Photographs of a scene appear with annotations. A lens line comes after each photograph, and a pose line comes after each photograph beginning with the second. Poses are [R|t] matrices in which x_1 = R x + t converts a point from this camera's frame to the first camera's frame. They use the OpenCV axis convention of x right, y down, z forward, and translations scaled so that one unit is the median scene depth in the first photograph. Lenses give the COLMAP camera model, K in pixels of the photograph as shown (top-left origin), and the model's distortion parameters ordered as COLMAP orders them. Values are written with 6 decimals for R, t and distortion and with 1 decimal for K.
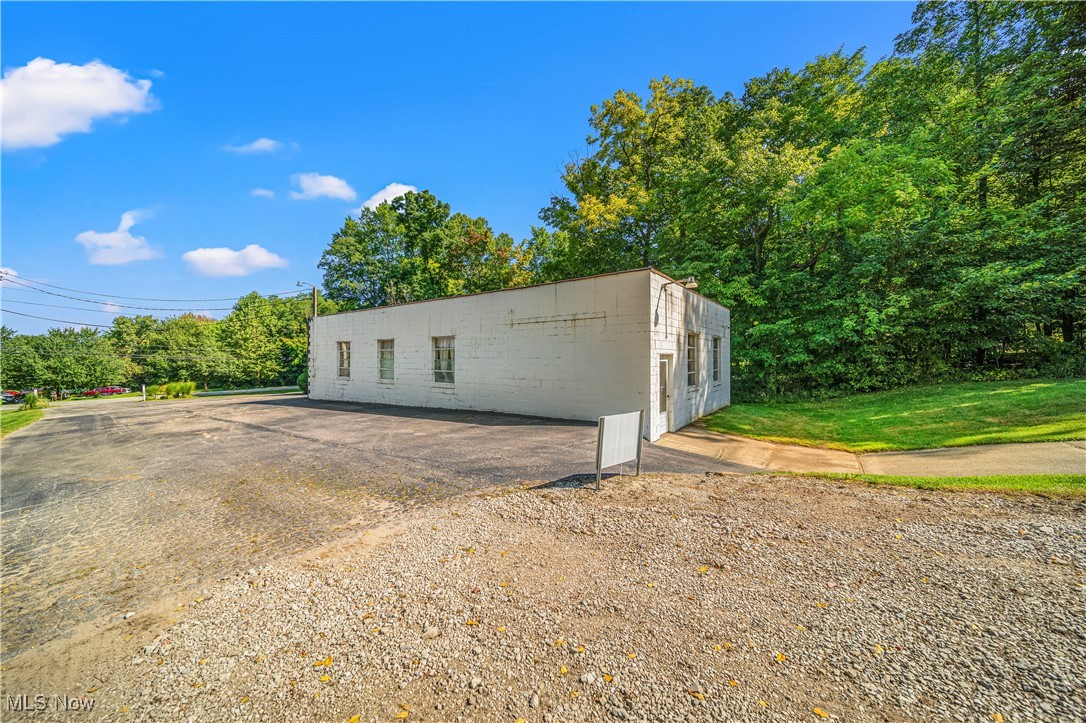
lens RADIAL K [[380.2, 0, 542.4], [0, 380.2, 357.2], [0, 0, 1]] dist [-0.000440, -0.000134]
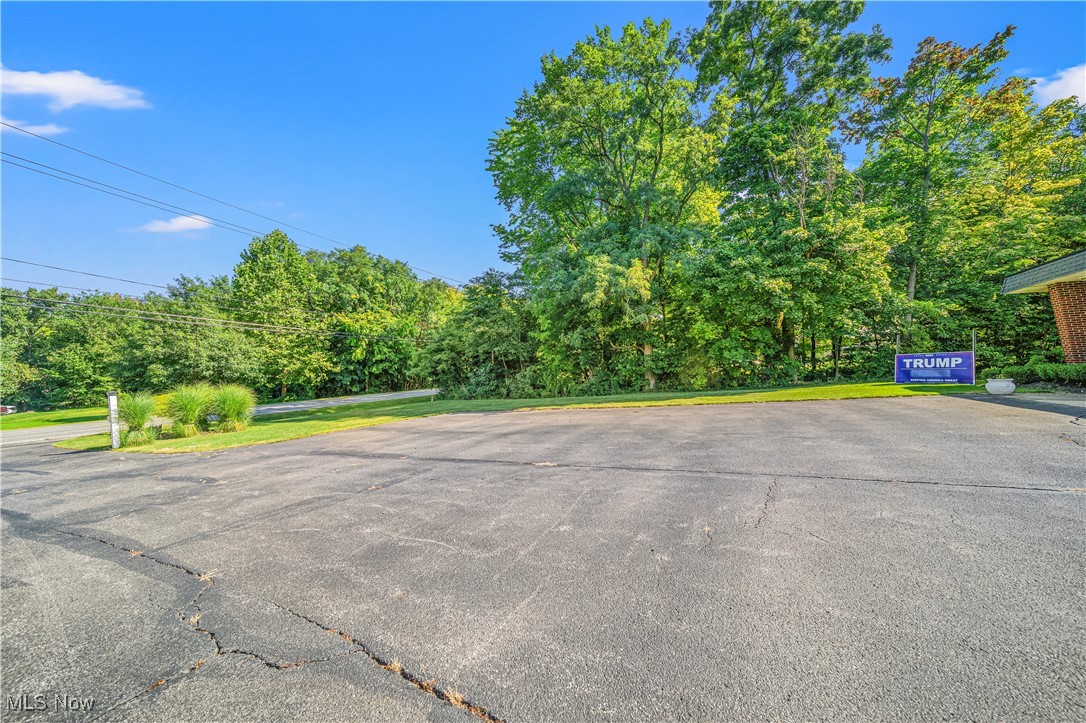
lens RADIAL K [[380.2, 0, 542.4], [0, 380.2, 357.2], [0, 0, 1]] dist [-0.000440, -0.000134]
pose [[0.991793, -0.003147, 0.127814, -0.446548], [0.006373, 0.999671, -0.024833, 0.032632], [-0.127694, 0.025444, 0.991487, 0.397429]]
